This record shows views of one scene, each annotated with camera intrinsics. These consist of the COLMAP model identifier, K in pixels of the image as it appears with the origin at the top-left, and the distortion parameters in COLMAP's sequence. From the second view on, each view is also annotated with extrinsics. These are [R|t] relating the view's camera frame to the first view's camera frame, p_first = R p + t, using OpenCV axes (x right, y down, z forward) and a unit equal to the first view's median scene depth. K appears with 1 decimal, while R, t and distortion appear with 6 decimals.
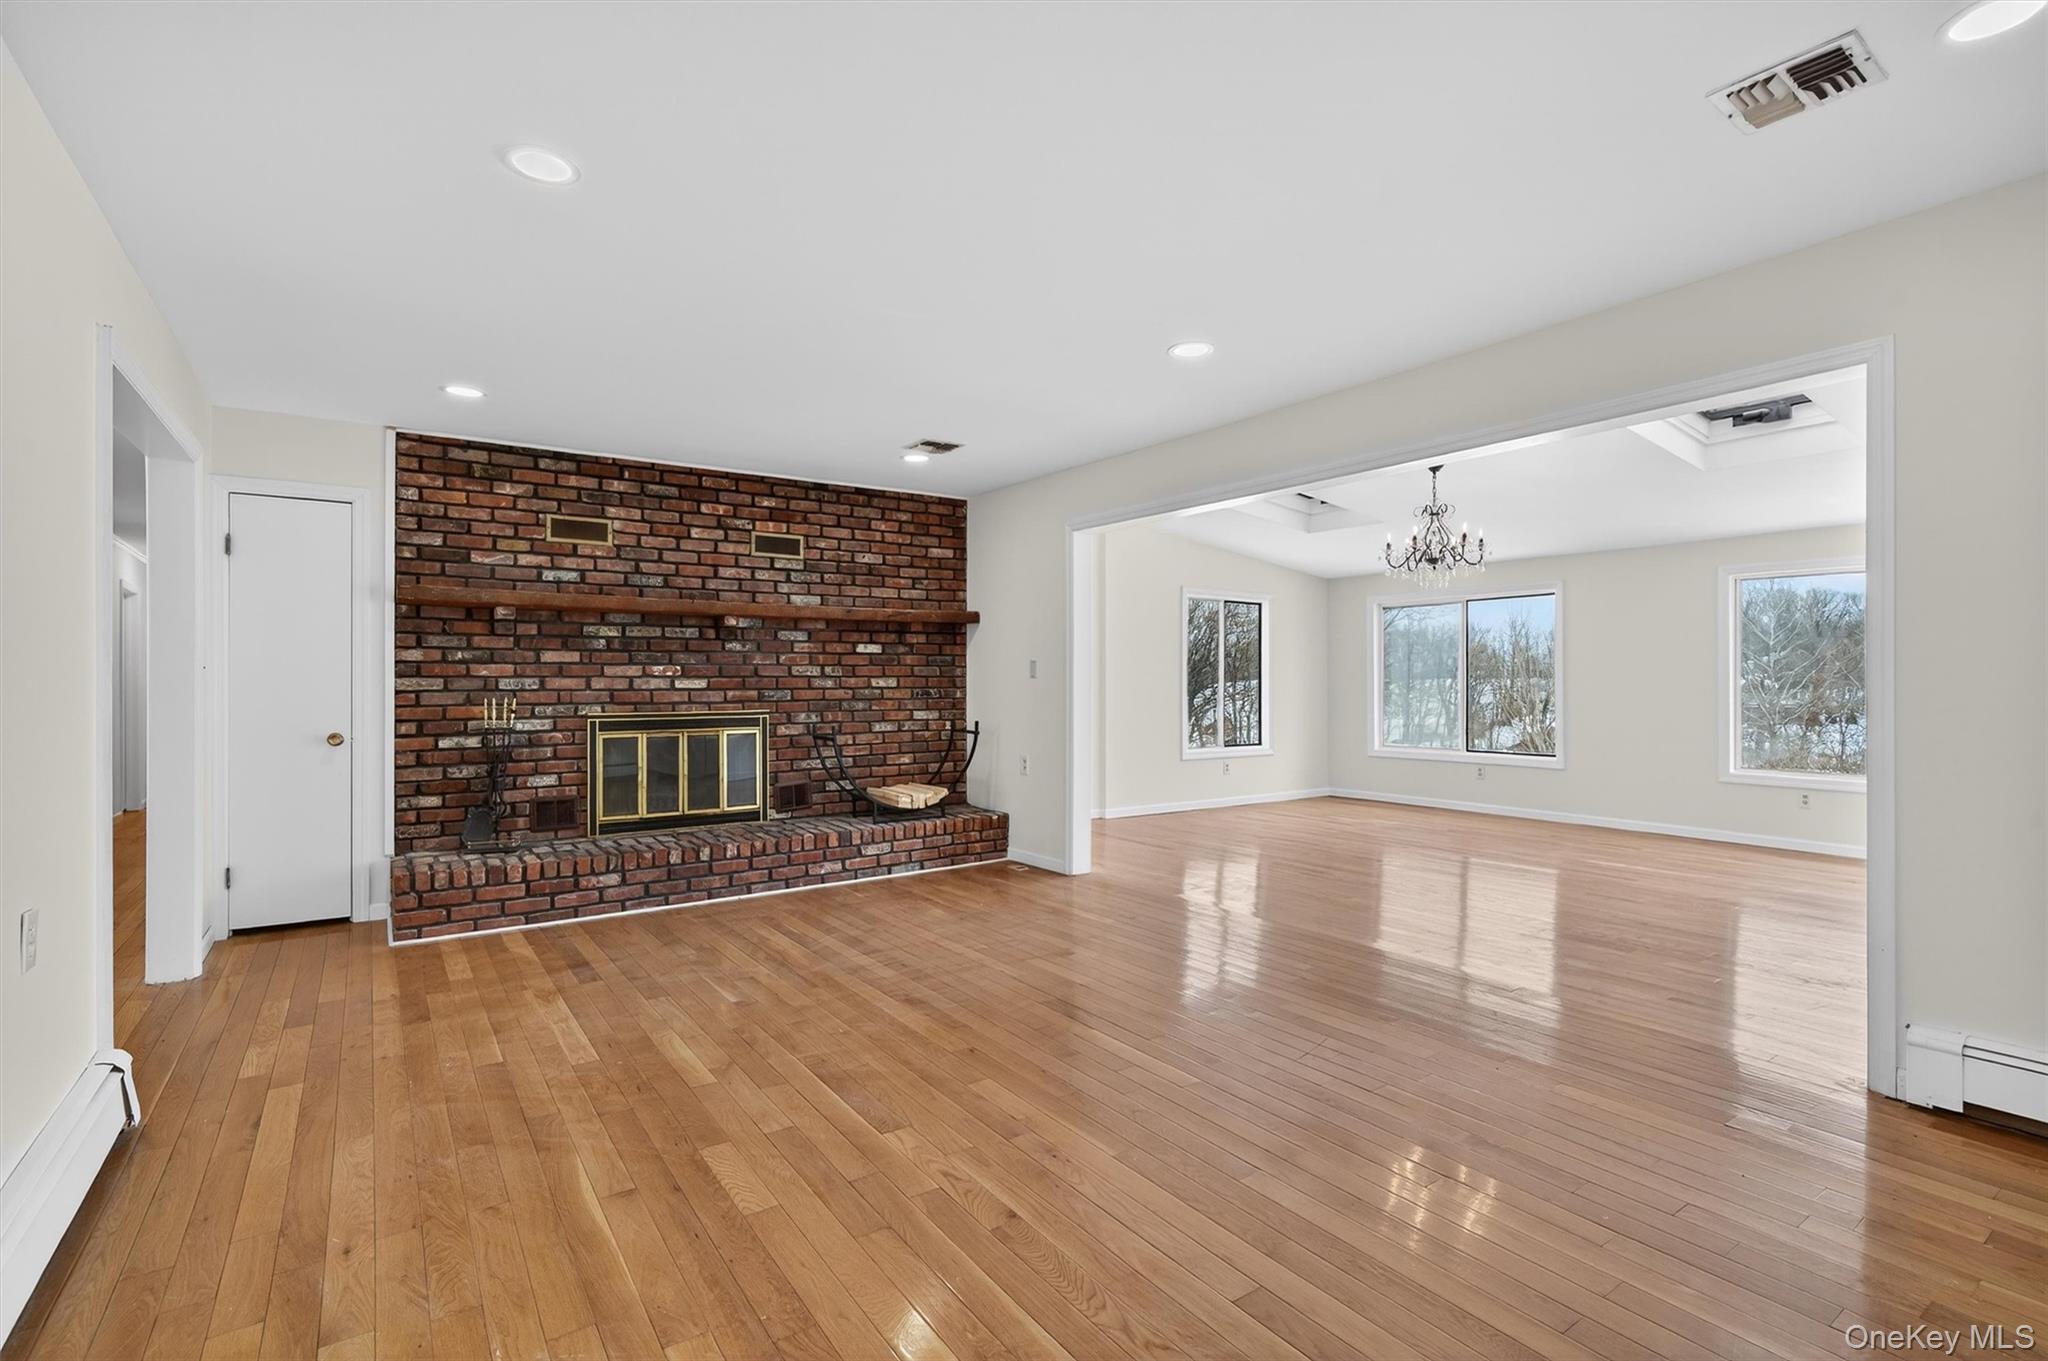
lens RADIAL K [[868.2, 0, 1029.4], [0, 868.2, 689.9], [0, 0, 1]] dist [-0.002260, 0.000043]
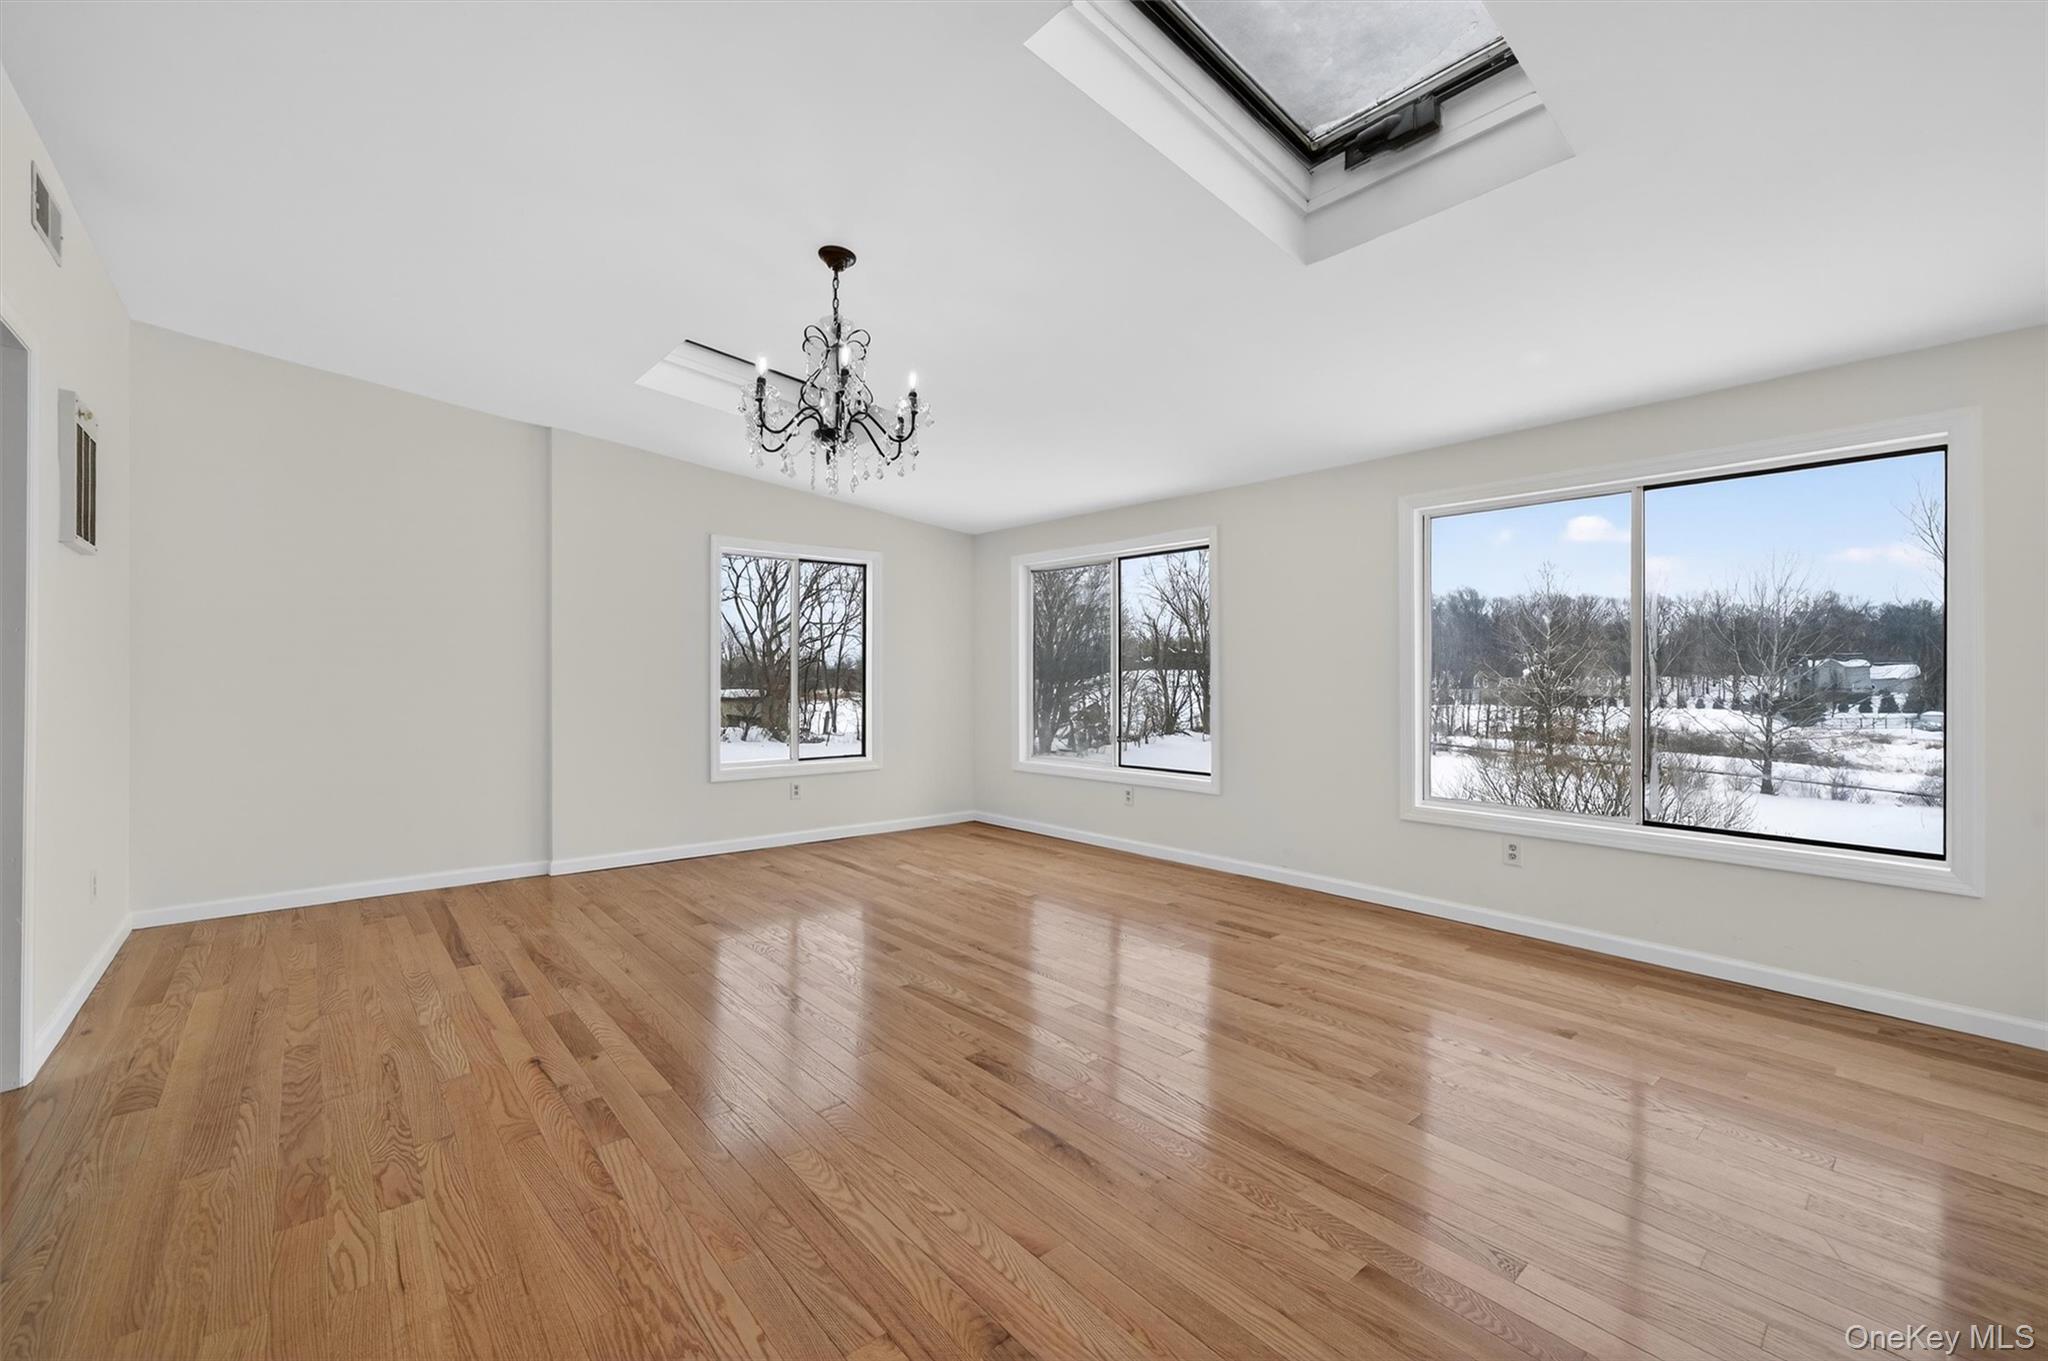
lens RADIAL K [[773.1, 0, 1022.3], [0, 773.1, 672.2], [0, 0, 1]] dist [-0.001835, 0.000339]
pose [[0.994290, 0.002350, 0.106689, 0.610114], [-0.001725, 0.999981, -0.005954, -0.005495], [-0.106701, 0.005736, 0.994275, 0.605068]]
